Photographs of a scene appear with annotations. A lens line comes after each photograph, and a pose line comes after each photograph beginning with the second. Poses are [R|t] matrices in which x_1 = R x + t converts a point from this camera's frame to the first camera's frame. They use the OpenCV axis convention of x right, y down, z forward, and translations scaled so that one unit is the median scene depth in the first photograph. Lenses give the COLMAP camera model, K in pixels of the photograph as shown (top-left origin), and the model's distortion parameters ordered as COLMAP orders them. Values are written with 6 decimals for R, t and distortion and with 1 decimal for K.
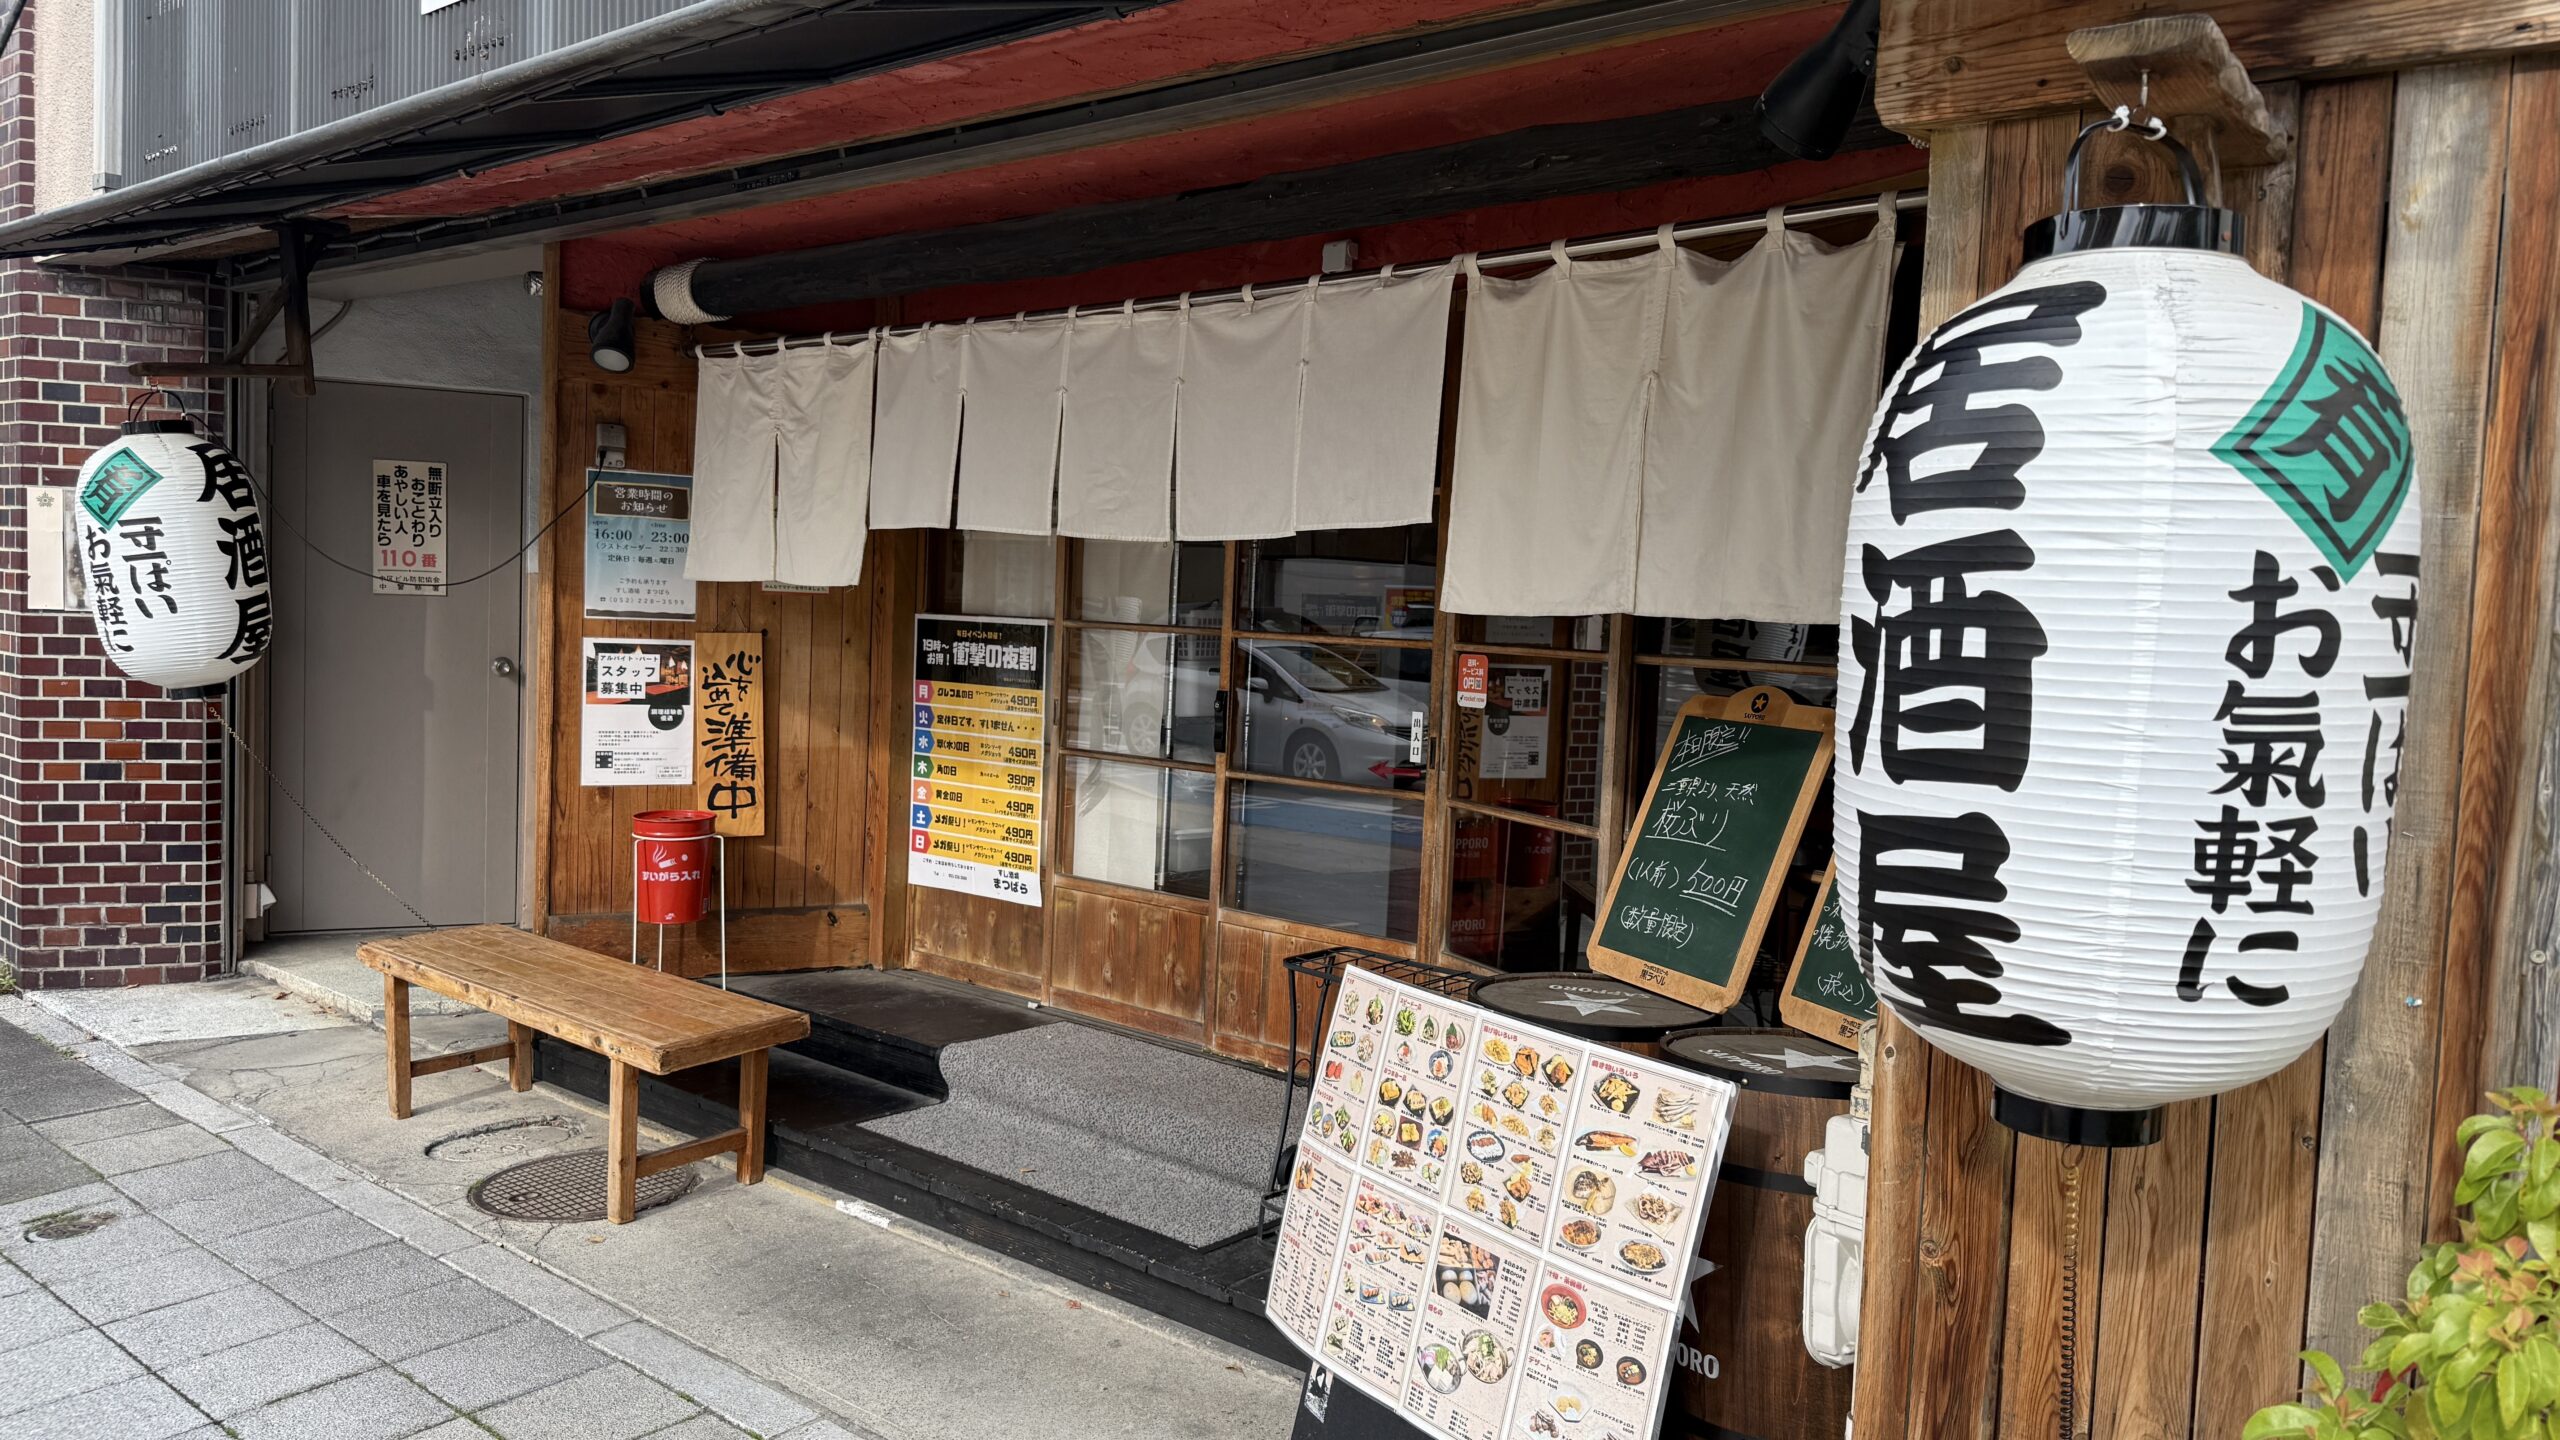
lens RADIAL K [[1778.6, 0, 1280.0], [0, 1778.6, 720.0], [0, 0, 1]] dist [0.095931, -0.152848]
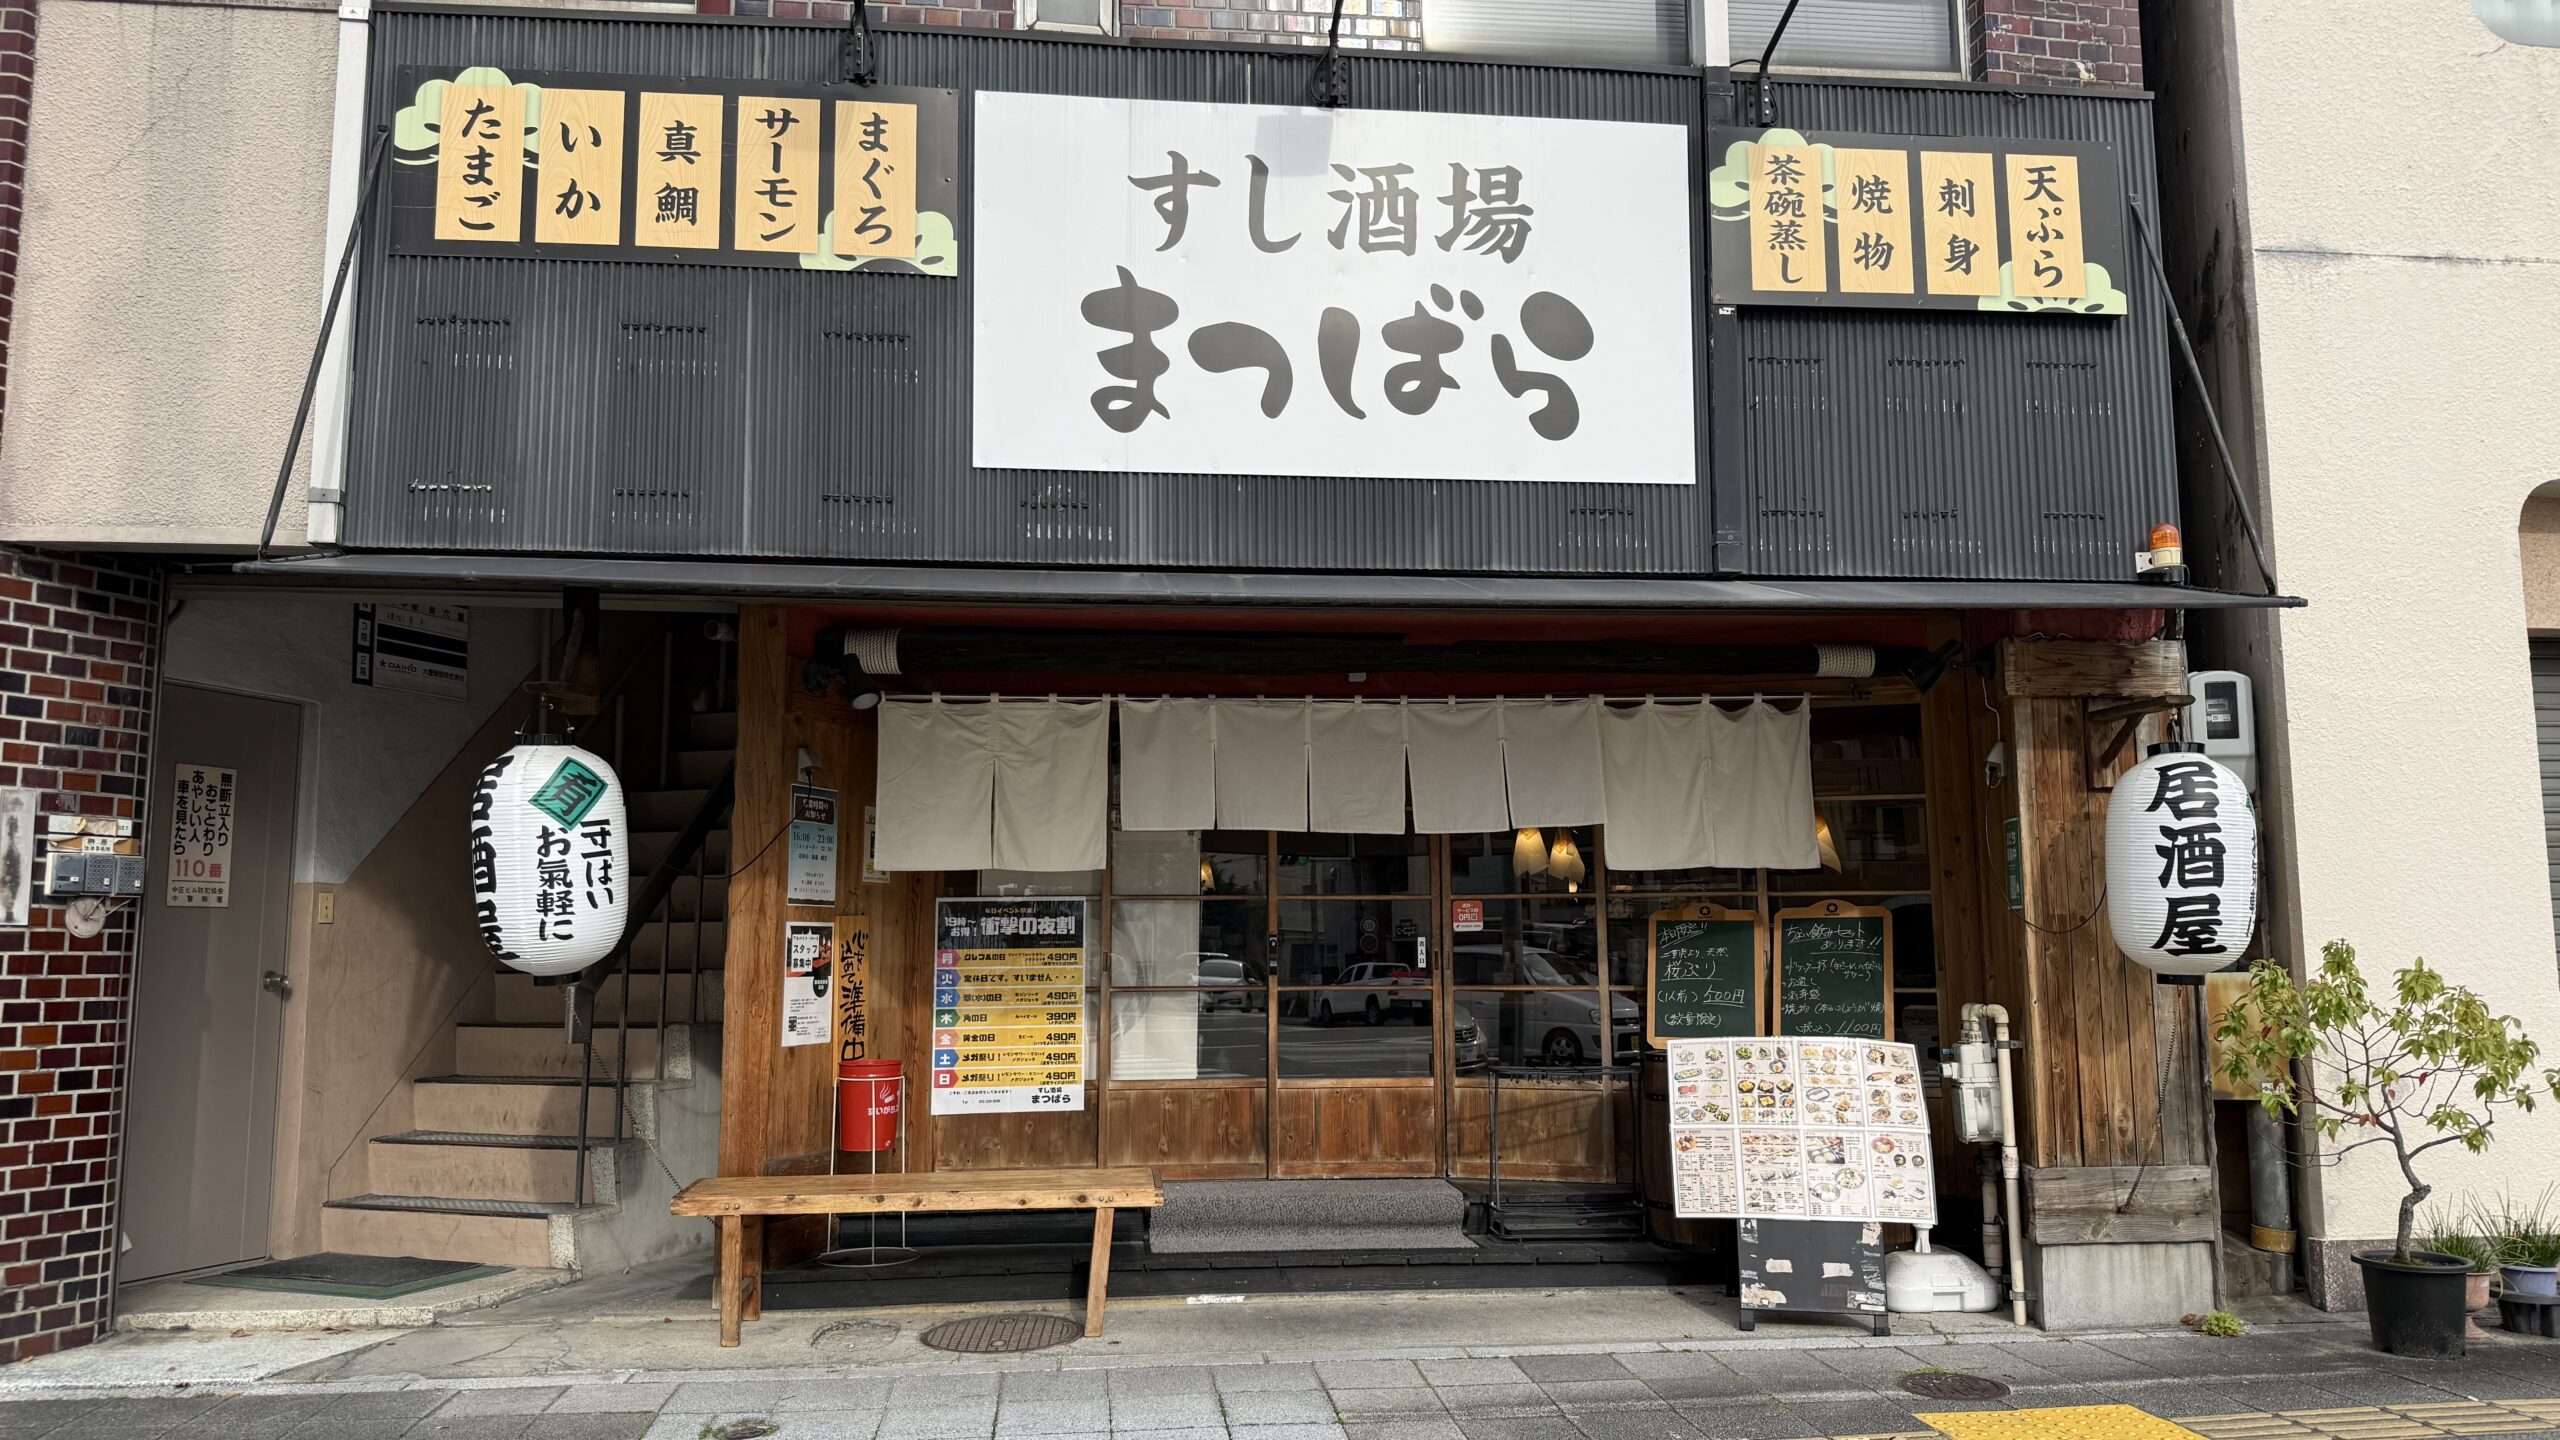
lens RADIAL K [[1778.6, 0, 1280.0], [0, 1778.6, 720.0], [0, 0, 1]] dist [0.095931, -0.152848]
pose [[0.696754, 0.048872, 0.715643, -1.019836], [0.080728, 0.985995, -0.145933, 0.023054], [-0.712753, 0.159452, 0.683051, -0.080199]]
